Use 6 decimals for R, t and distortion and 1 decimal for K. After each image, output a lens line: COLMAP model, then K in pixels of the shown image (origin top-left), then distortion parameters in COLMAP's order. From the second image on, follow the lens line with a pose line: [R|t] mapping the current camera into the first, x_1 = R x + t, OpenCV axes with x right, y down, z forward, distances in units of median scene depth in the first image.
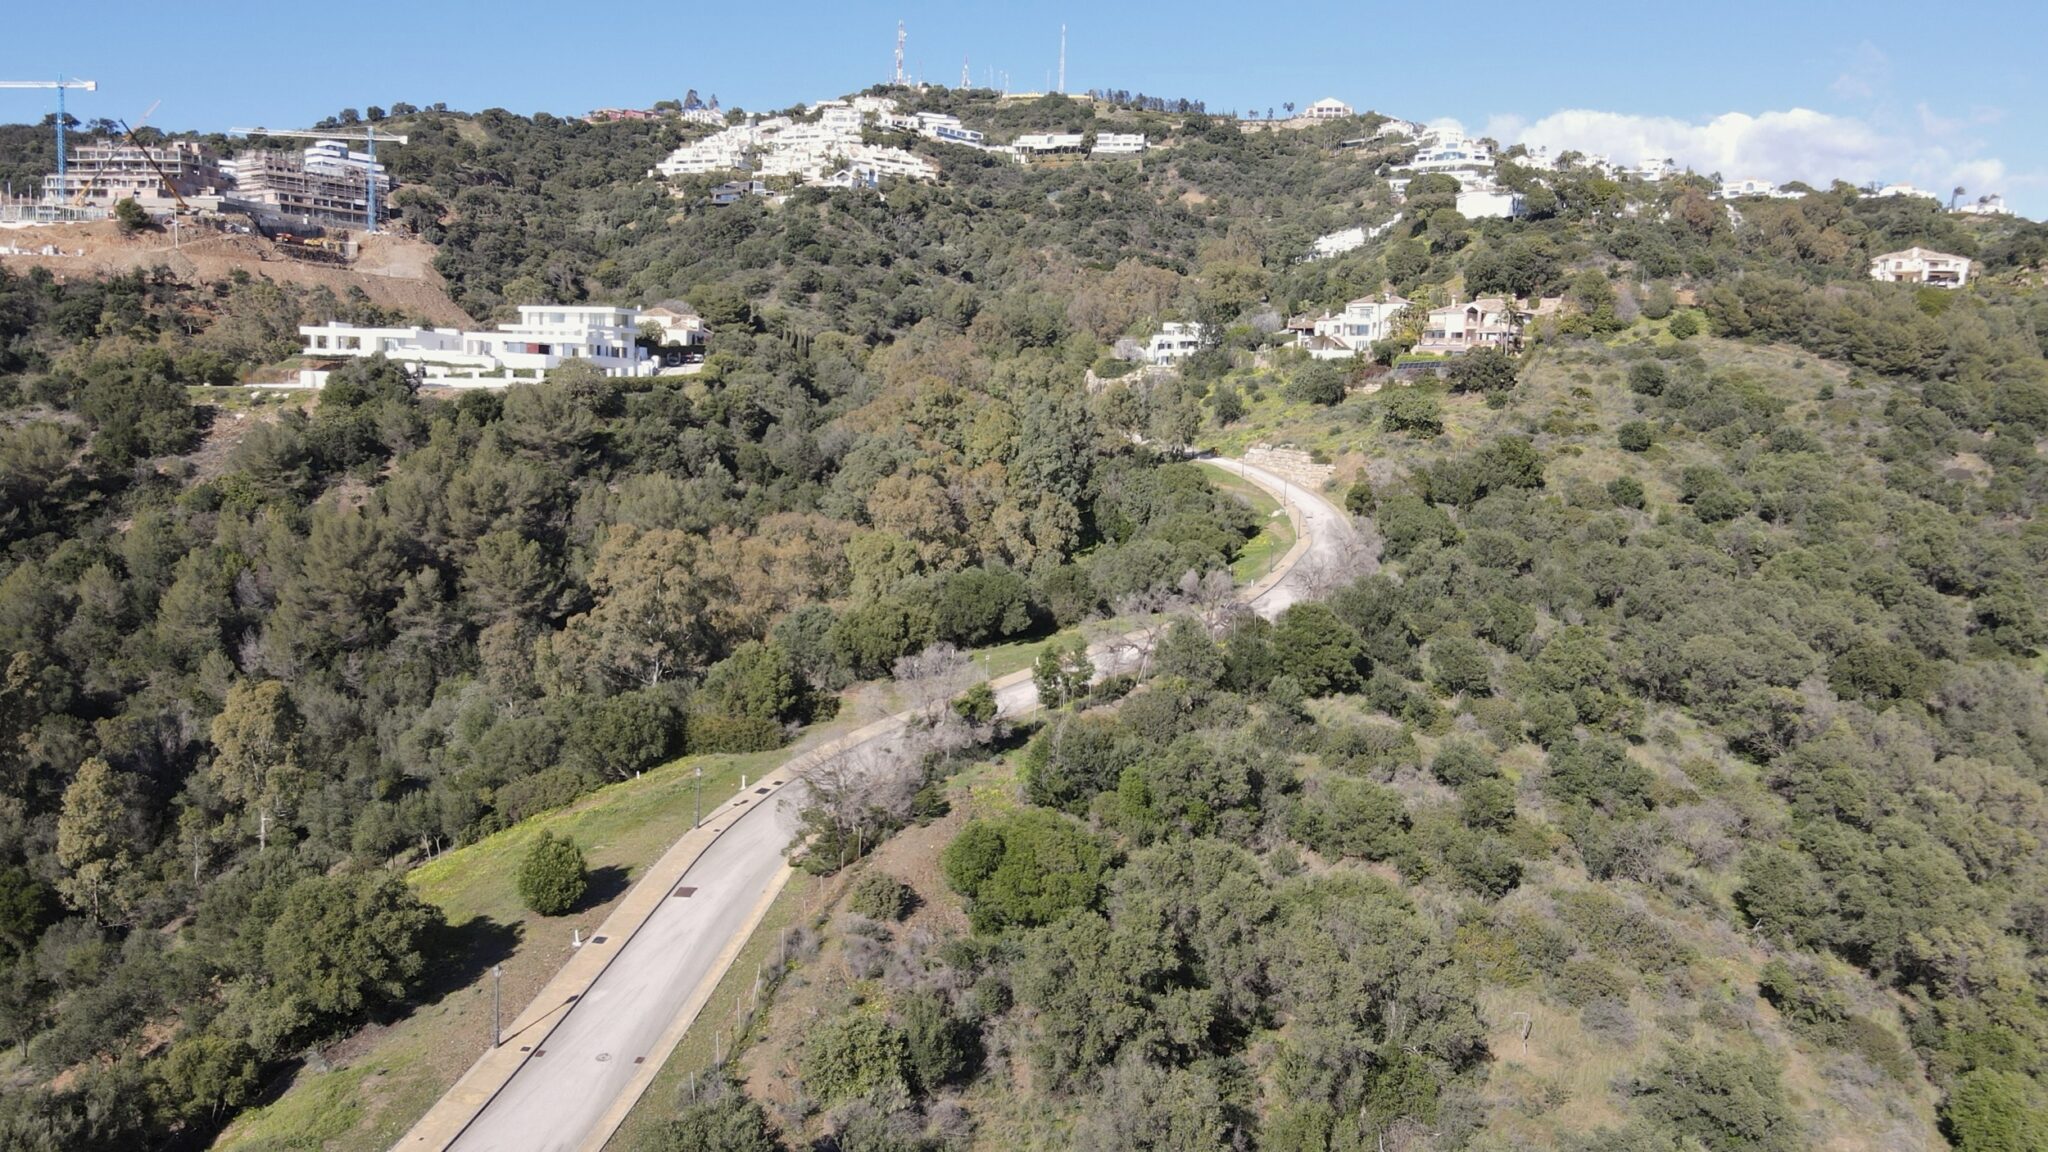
lens RADIAL K [[1518.0, 0, 982.2], [0, 1518.0, 581.1], [0, 0, 1]] dist [0.002202, 0.044111]
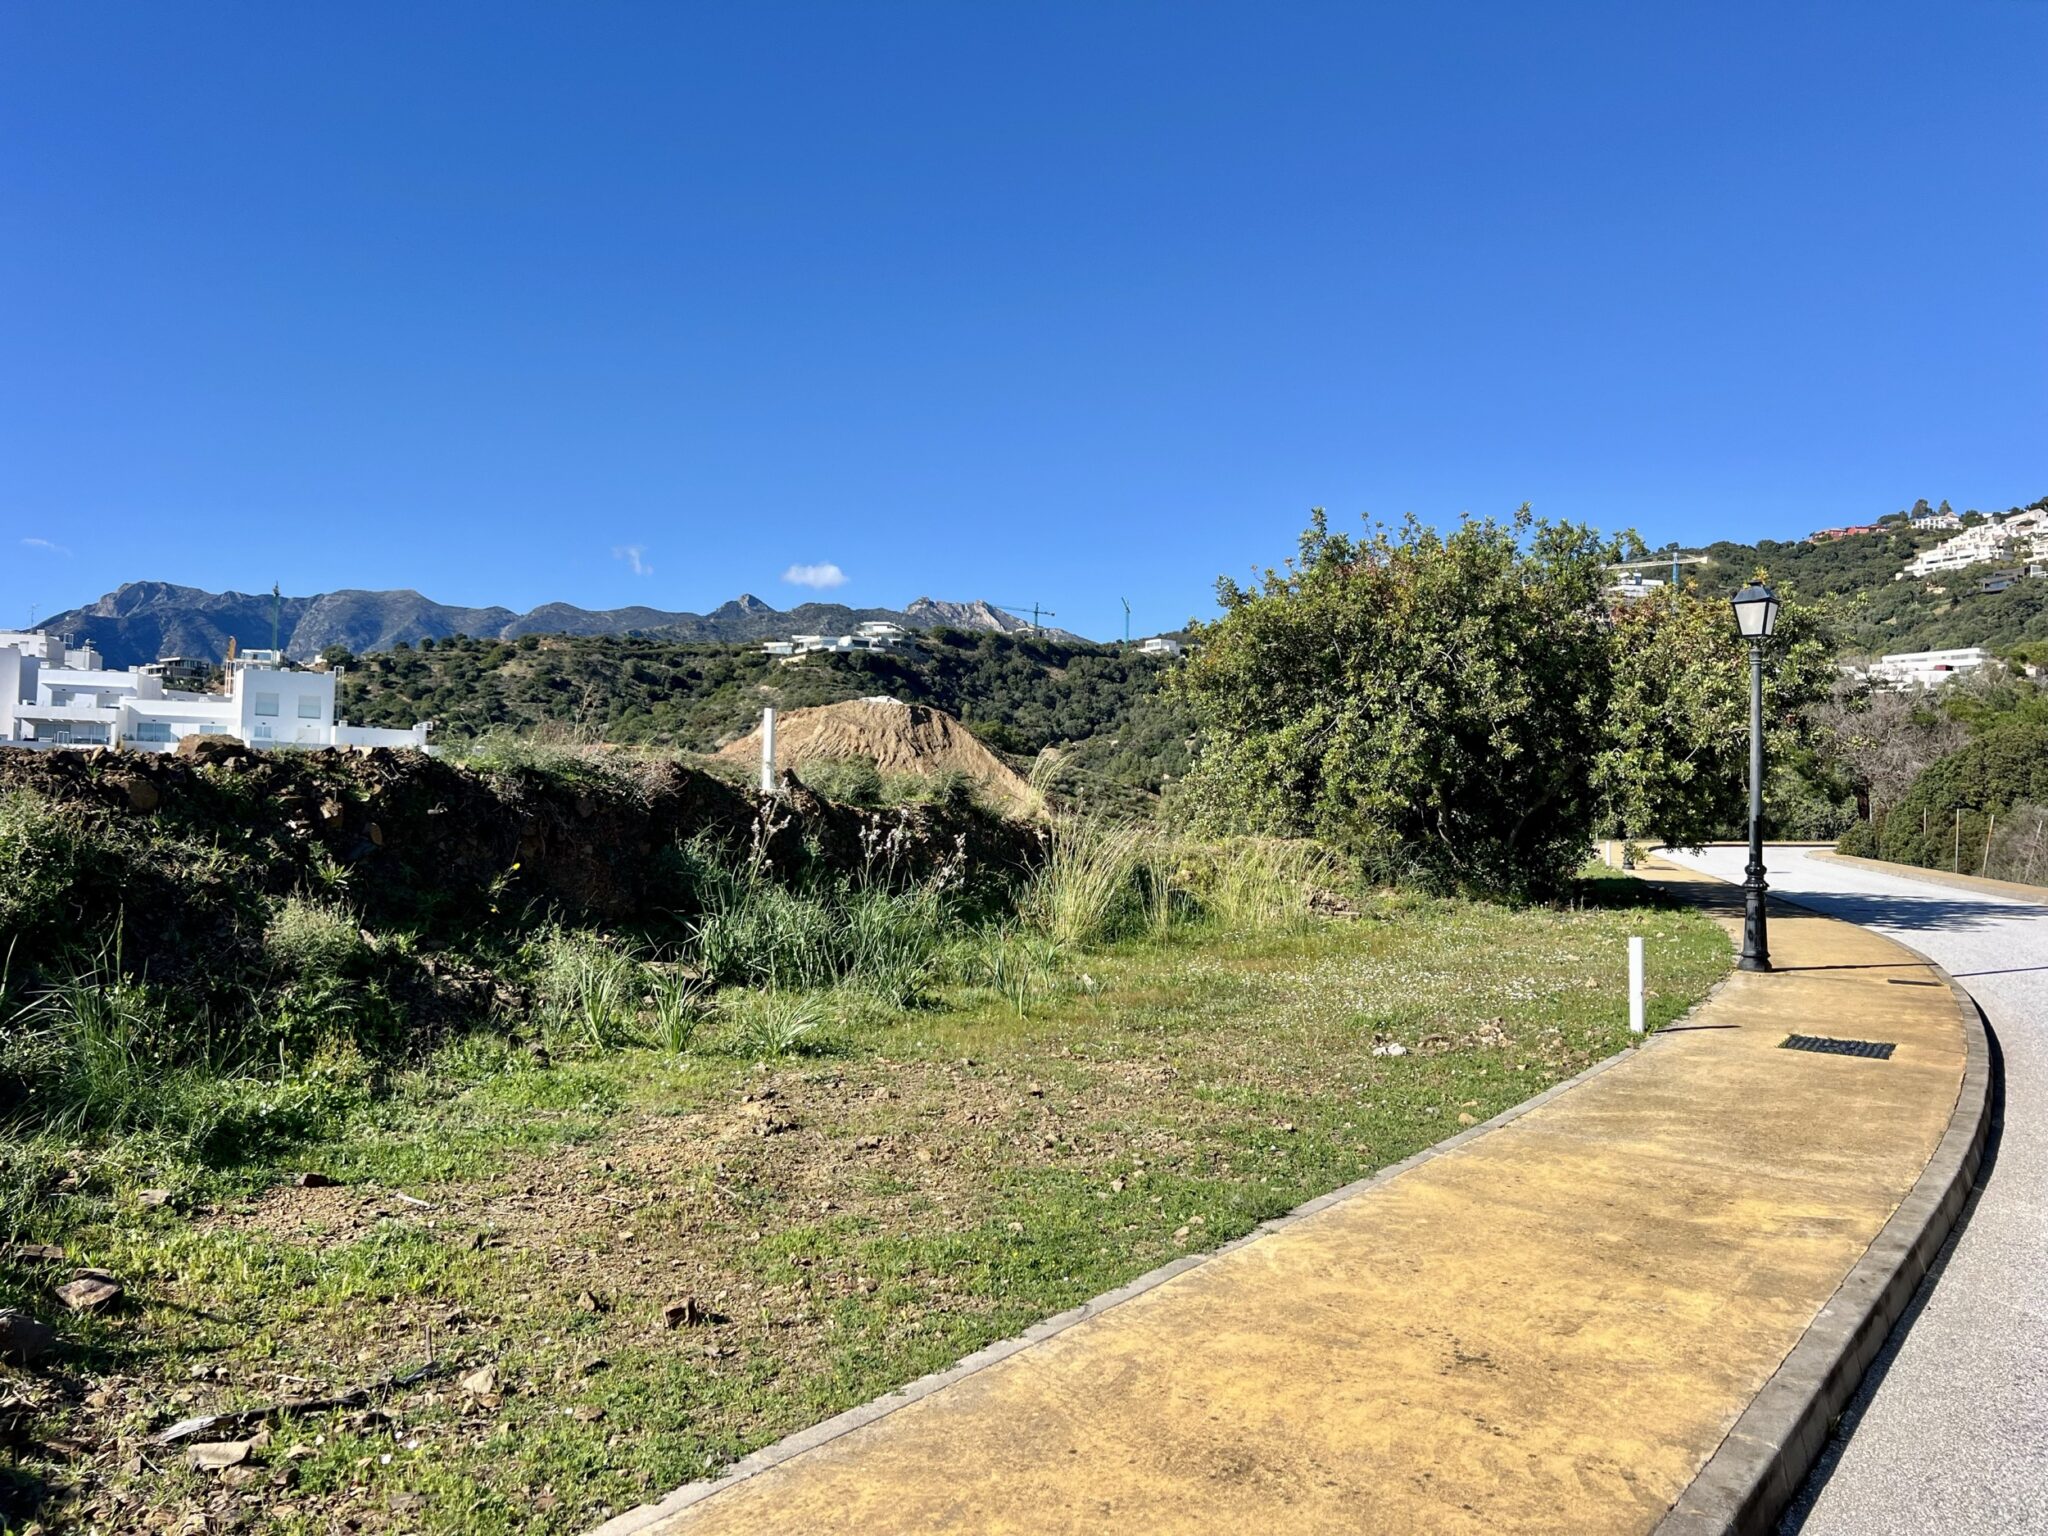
lens RADIAL K [[1536.5, 0, 1030.7], [0, 1536.5, 797.1], [0, 0, 1]] dist [0.069663, -0.077867]
pose [[0.786310, -0.033056, -0.616947, -0.032033], [-0.065943, 0.988373, -0.137003, 0.062469], [0.614303, 0.148410, 0.774988, -0.157836]]
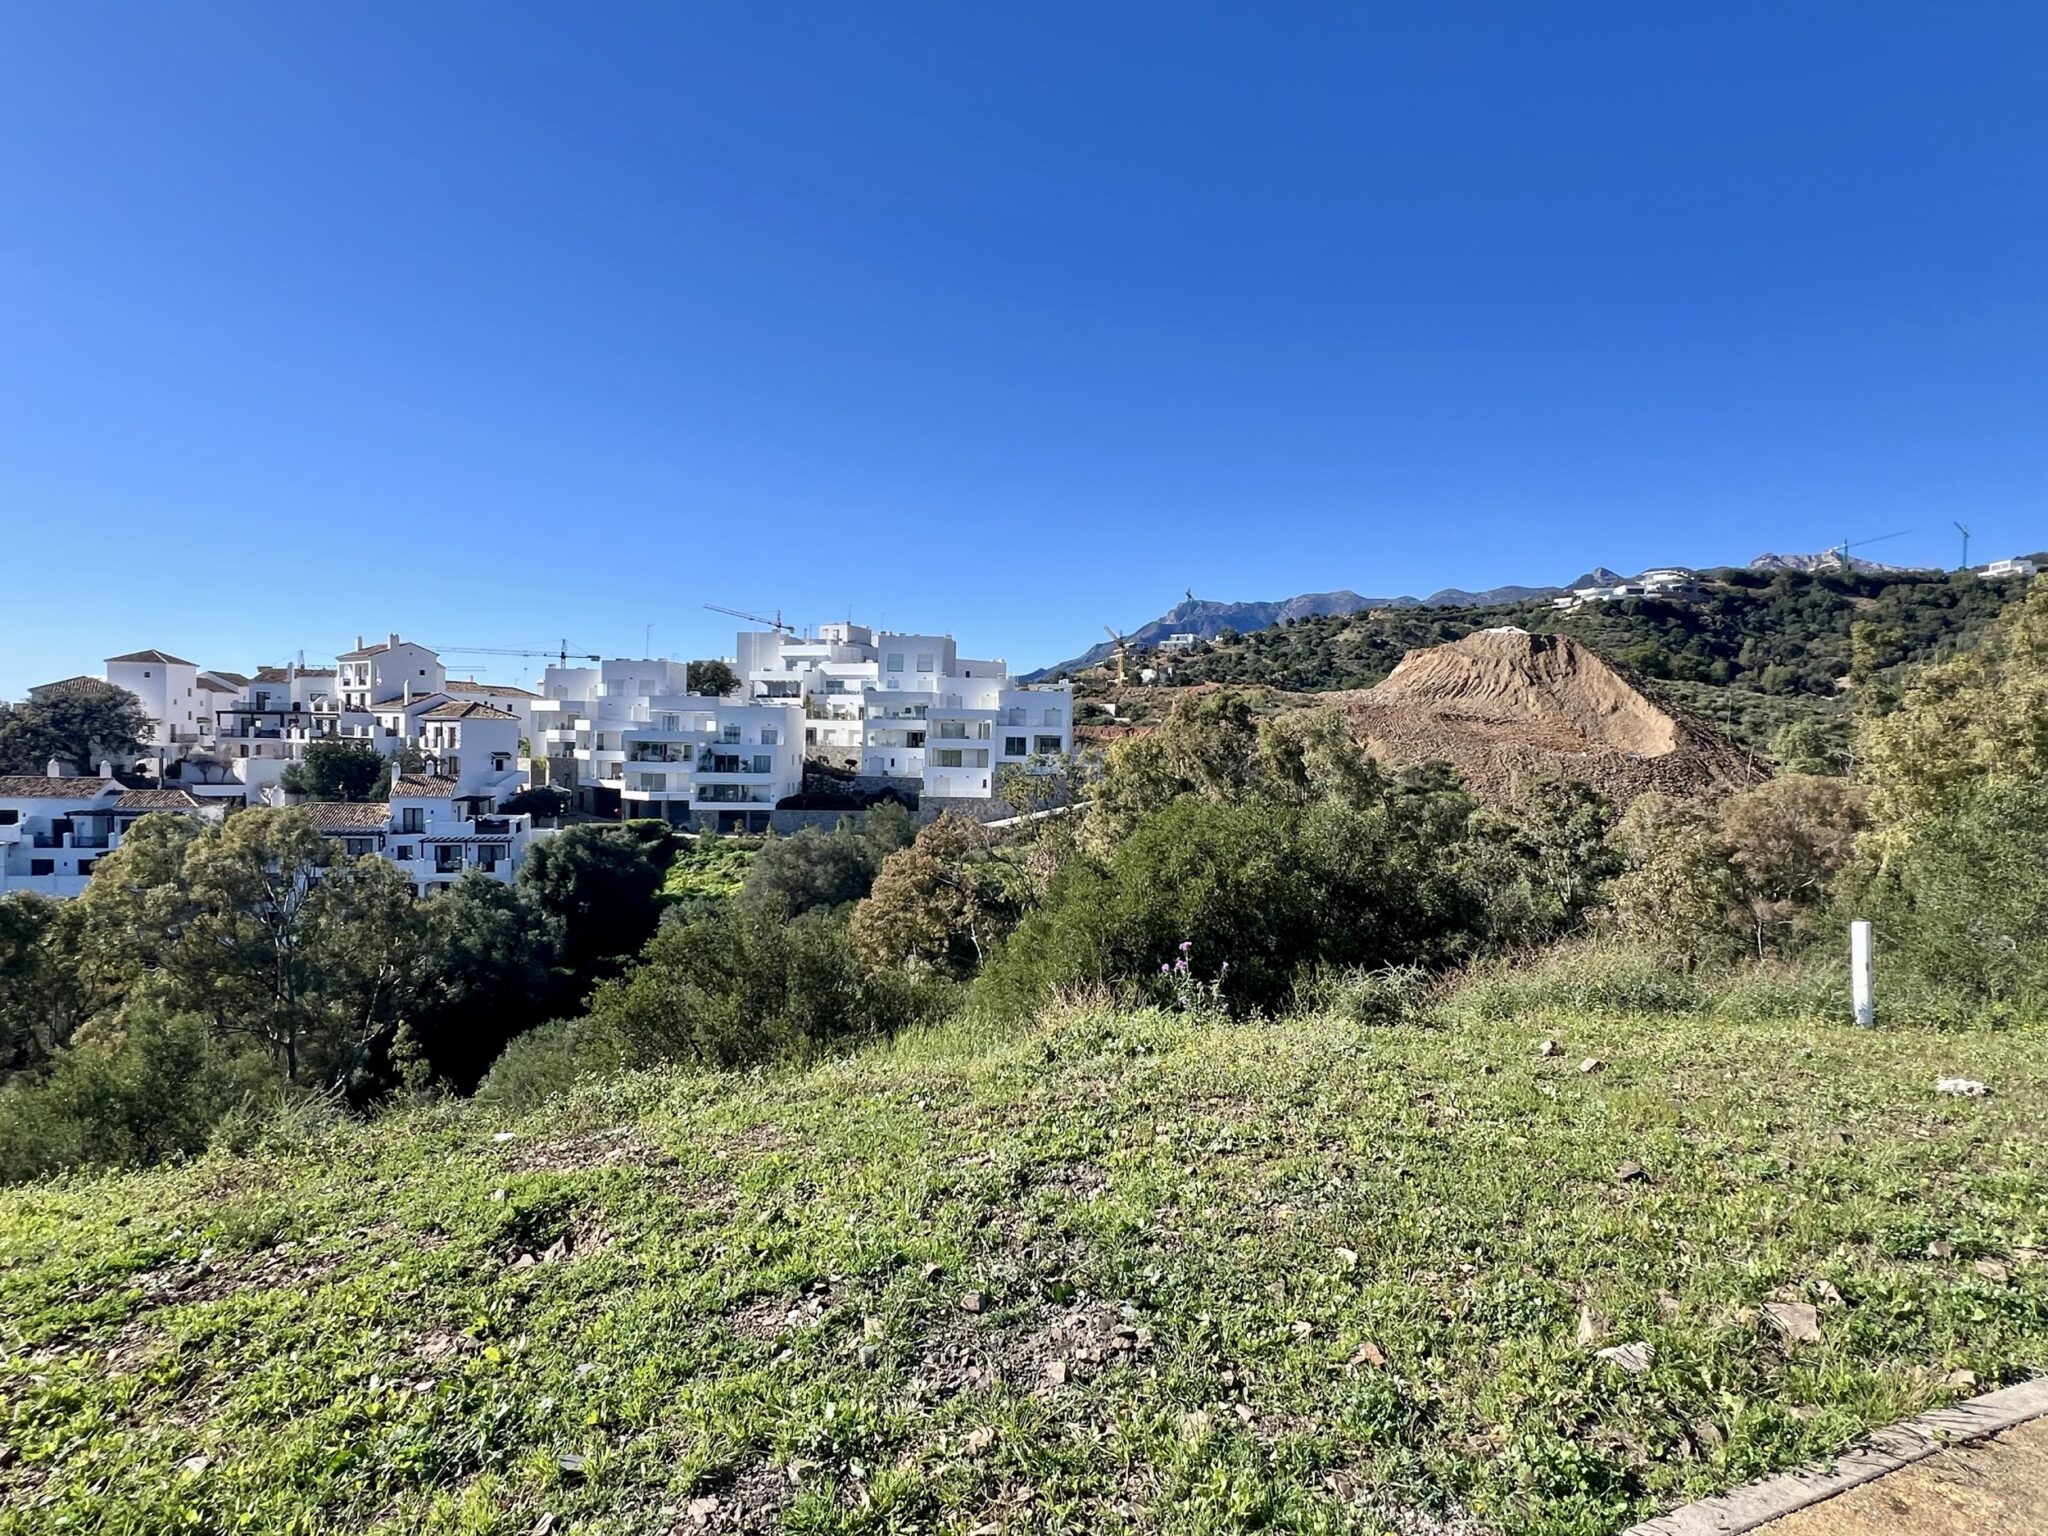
lens RADIAL K [[1076.2, 0, 1019.9], [0, 1076.2, 764.7], [0, 0, 1]] dist [-0.008656, 0.007360]
pose [[0.221961, -0.008930, -0.975015, -0.055698], [-0.124700, 0.991487, -0.037469, 0.050222], [0.967049, 0.129901, 0.218958, -0.080190]]
